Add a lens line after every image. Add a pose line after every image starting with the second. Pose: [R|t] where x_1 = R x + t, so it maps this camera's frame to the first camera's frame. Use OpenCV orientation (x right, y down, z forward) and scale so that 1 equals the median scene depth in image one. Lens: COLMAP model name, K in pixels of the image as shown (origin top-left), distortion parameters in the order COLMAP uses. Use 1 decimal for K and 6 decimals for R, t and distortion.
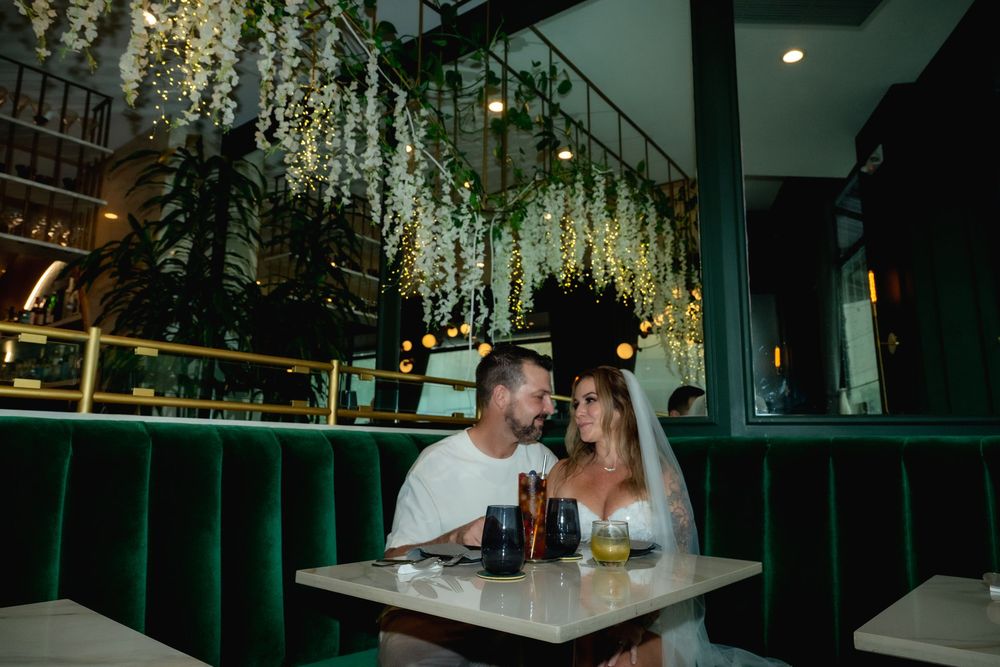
lens RADIAL K [[693.7, 0, 500.3], [0, 693.7, 323.5], [0, 0, 1]] dist [0.001501, 0.000196]
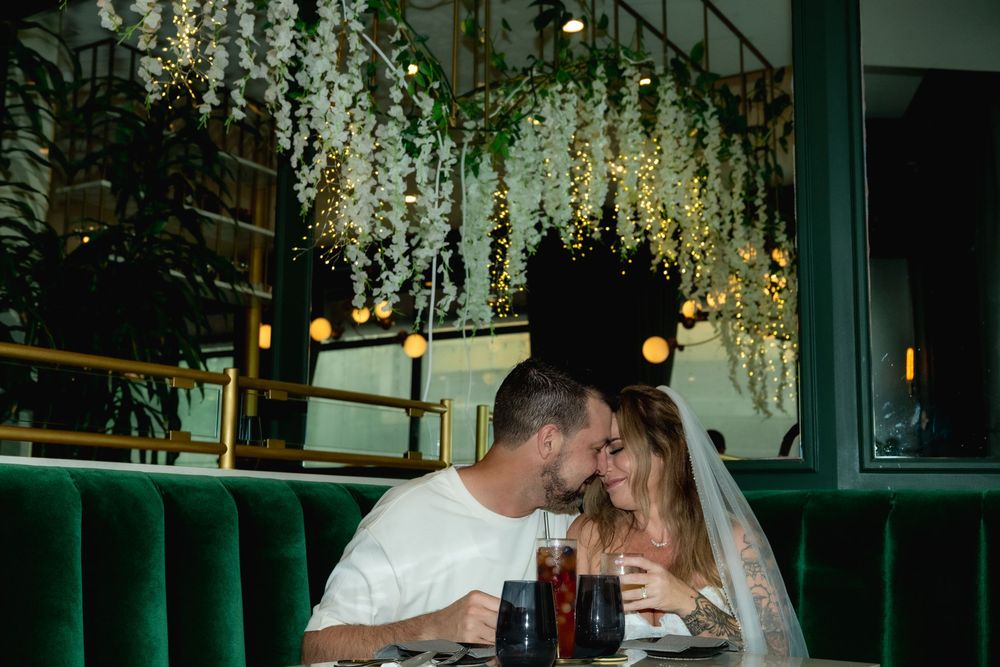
lens RADIAL K [[1223.7, 0, 500.0], [0, 1223.7, 333.5], [0, 0, 1]] dist [0.009054, 0.005427]
pose [[0.998395, 0.011118, 0.055540, -0.036452], [-0.012756, 0.999492, 0.029221, -0.010682], [-0.055187, -0.029882, 0.998029, -0.094975]]
